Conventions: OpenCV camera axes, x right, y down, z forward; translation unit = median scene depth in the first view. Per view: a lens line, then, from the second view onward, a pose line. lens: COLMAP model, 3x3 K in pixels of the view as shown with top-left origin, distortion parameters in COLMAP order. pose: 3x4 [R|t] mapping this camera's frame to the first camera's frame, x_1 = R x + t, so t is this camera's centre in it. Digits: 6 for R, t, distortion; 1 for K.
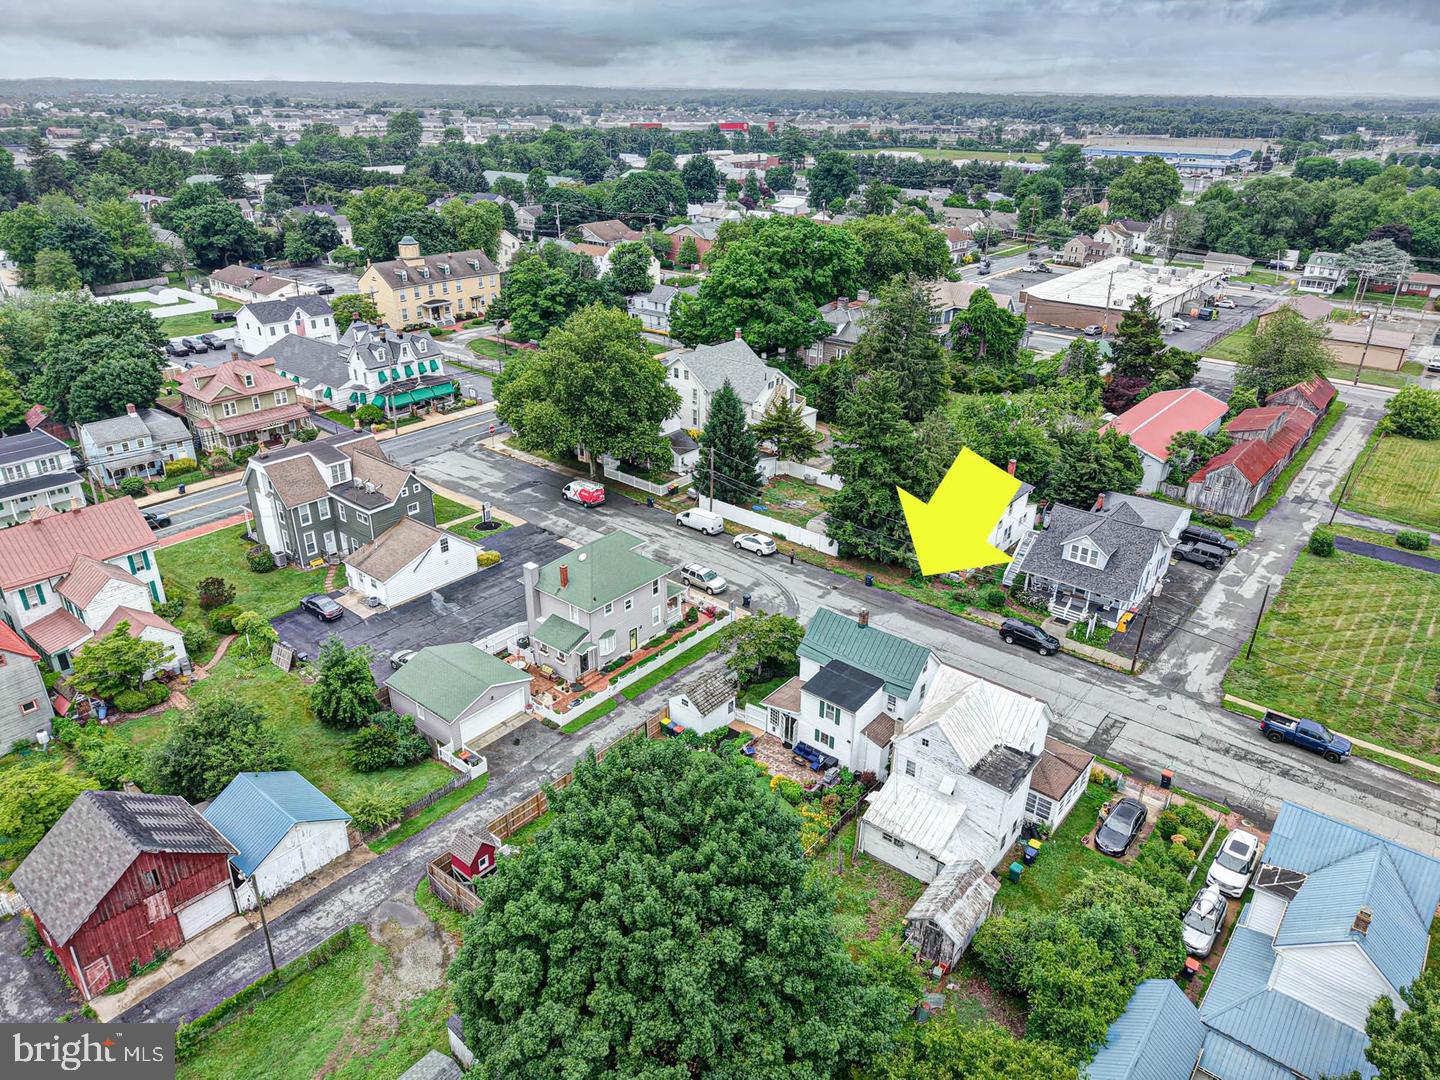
lens RADIAL K [[952.4, 0, 724.5], [0, 952.4, 540.1], [0, 0, 1]] dist [0.080483, -0.110395]
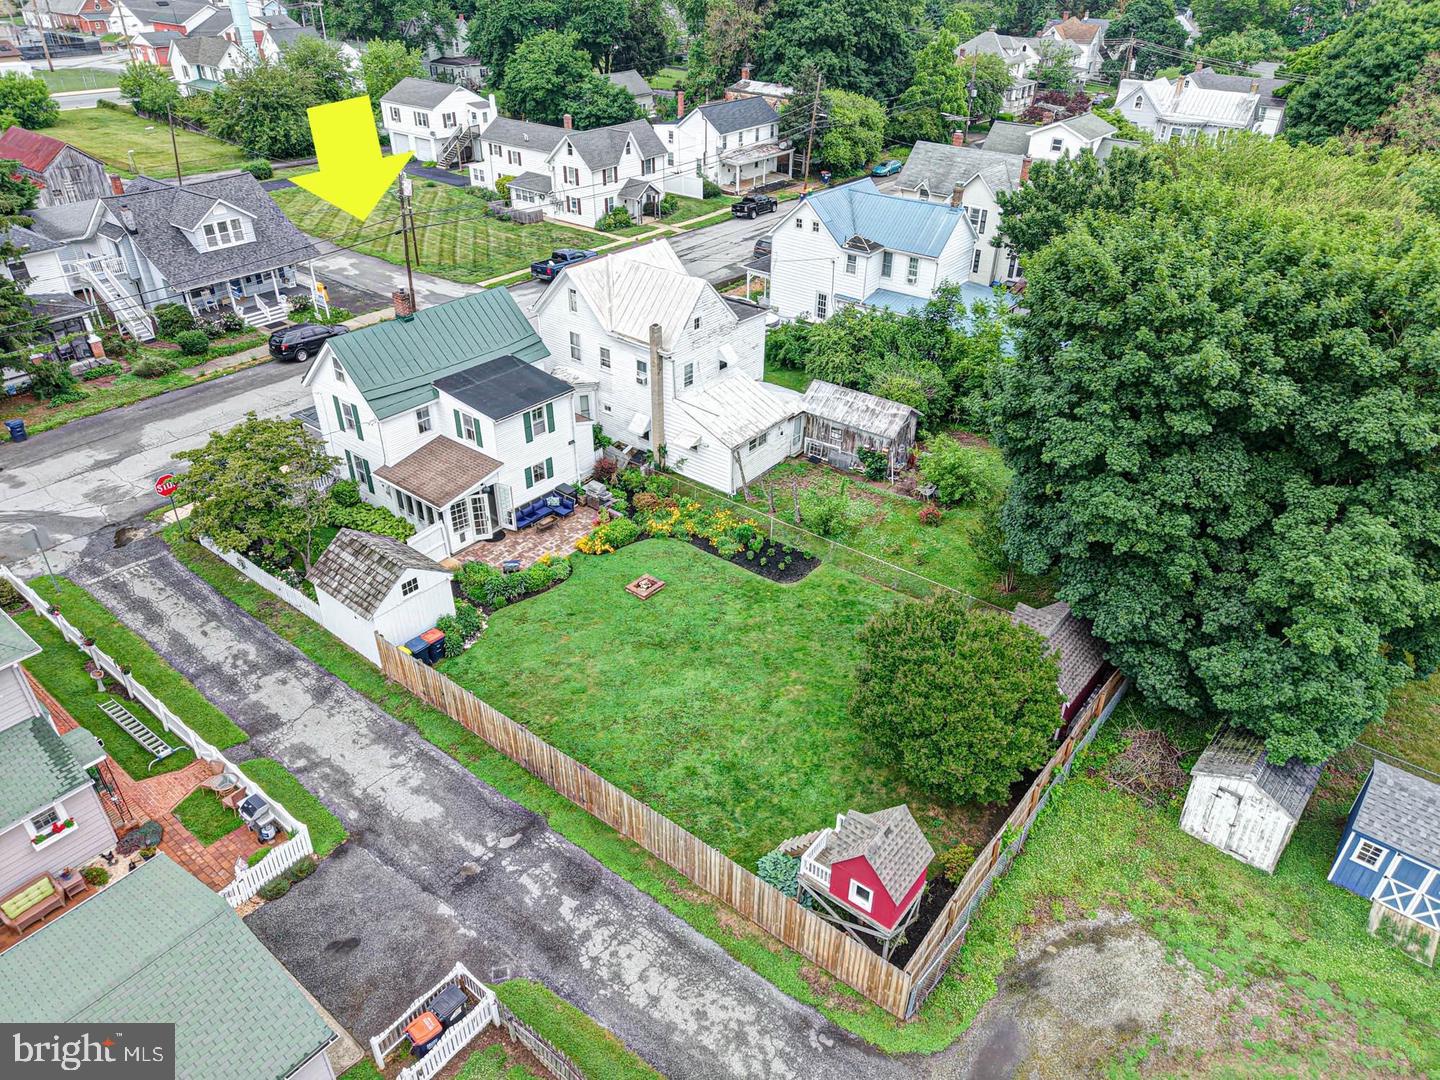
lens RADIAL K [[952.4, 0, 724.5], [0, 952.4, 540.1], [0, 0, 1]] dist [0.080483, -0.110395]
pose [[-0.013276, -0.552014, 0.833729, -0.335856], [0.410279, 0.757374, 0.507992, -0.022582], [-0.911863, 0.348806, 0.216425, 0.570296]]
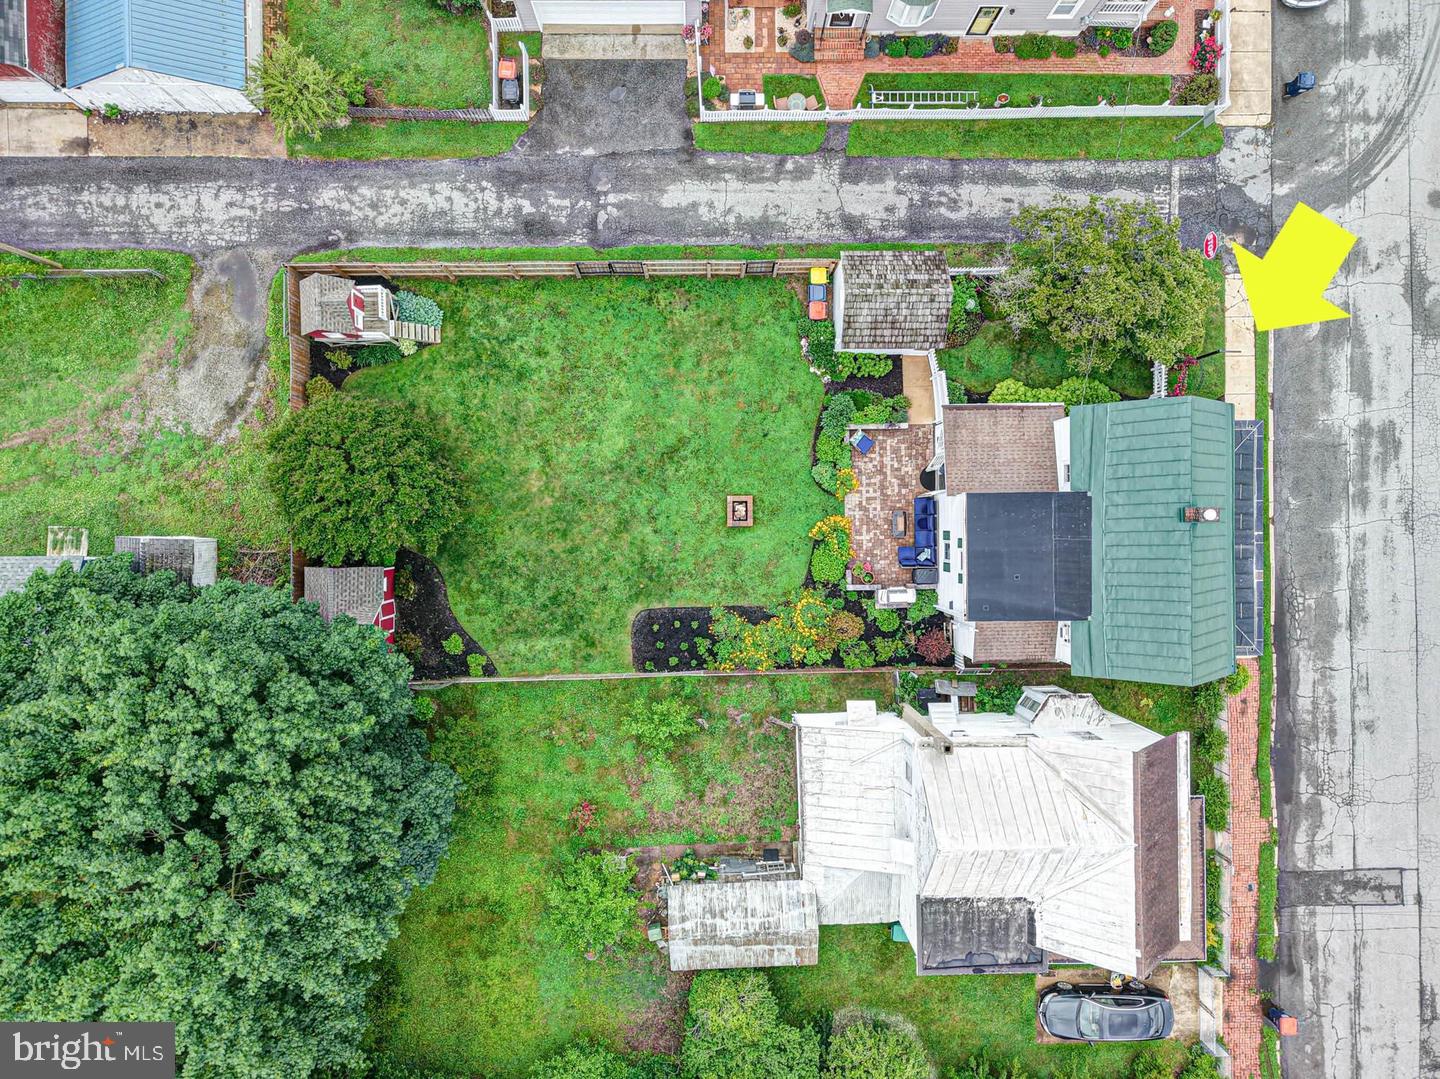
lens RADIAL K [[959.7, 0, 723.7], [0, 959.7, 540.6], [0, 0, 1]] dist [0.036631, -0.034133]
pose [[0.643296, 0.765533, 0.011400, 0.008653], [-0.338059, 0.270657, 0.901366, -0.182333], [0.686940, -0.583699, 0.432907, 0.505113]]
